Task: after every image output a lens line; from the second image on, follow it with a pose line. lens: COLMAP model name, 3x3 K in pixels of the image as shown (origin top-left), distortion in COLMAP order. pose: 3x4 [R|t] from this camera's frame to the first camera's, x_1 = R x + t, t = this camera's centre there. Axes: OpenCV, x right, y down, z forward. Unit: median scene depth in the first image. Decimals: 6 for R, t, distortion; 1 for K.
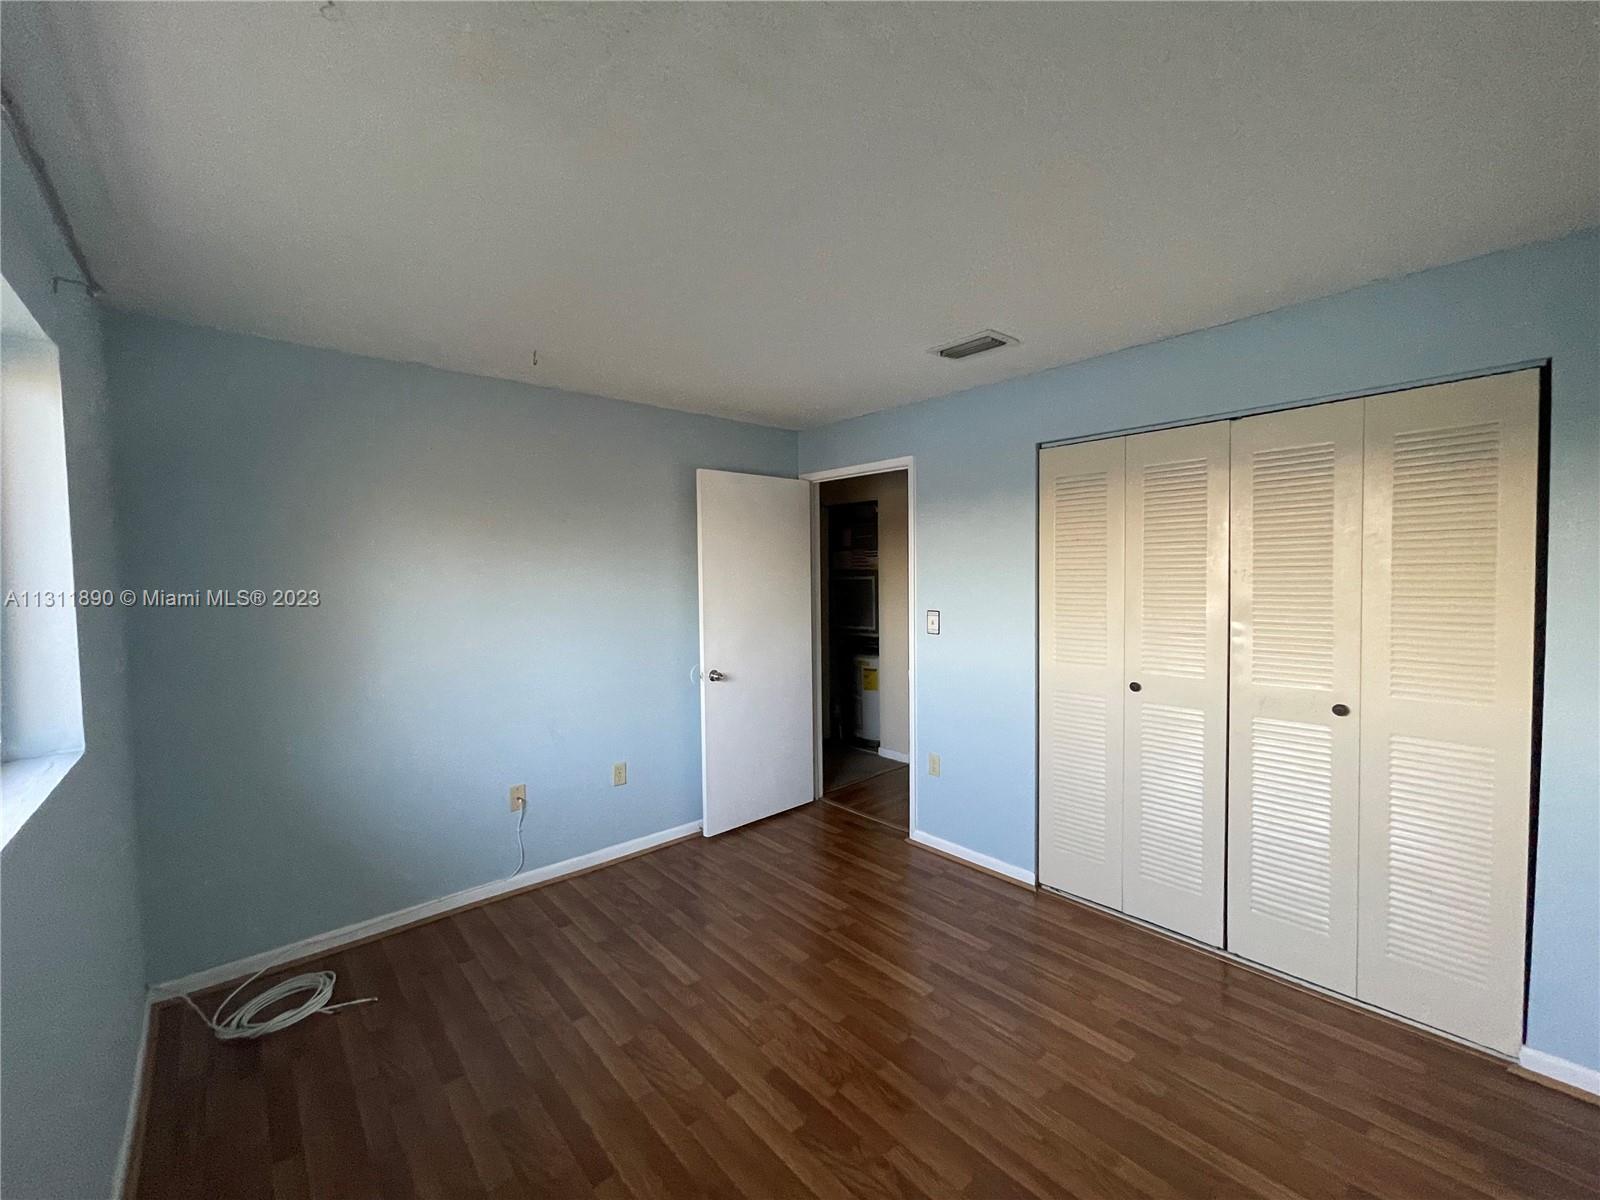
lens RADIAL K [[652.4, 0, 799.9], [0, 652.4, 602.4], [0, 0, 1]] dist [-0.002689, 0.001378]
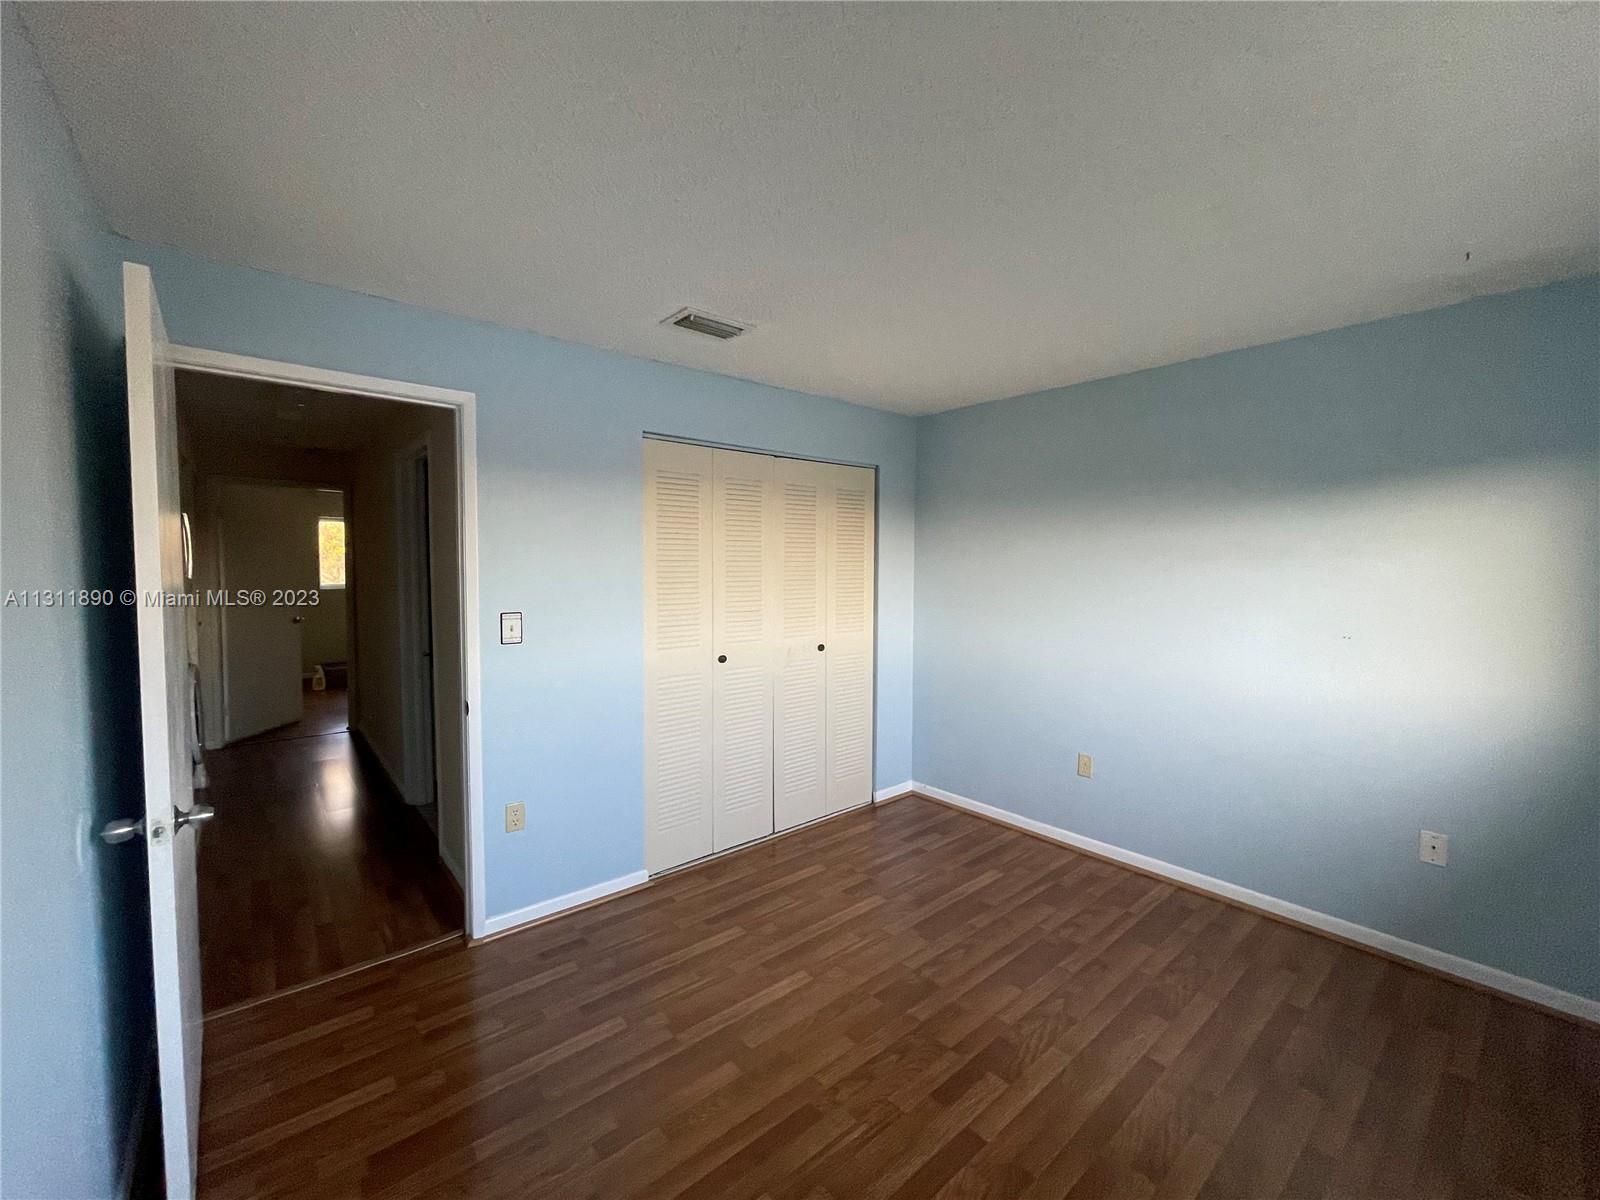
lens RADIAL K [[652.4, 0, 797.2], [0, 652.4, 600.2], [0, 0, 1]] dist [-0.002689, 0.001378]
pose [[0.021576, -0.045499, 0.998731, -0.837360], [0.039573, 0.998220, 0.044620, -0.034281], [-0.998984, 0.038560, 0.023339, 1.024644]]
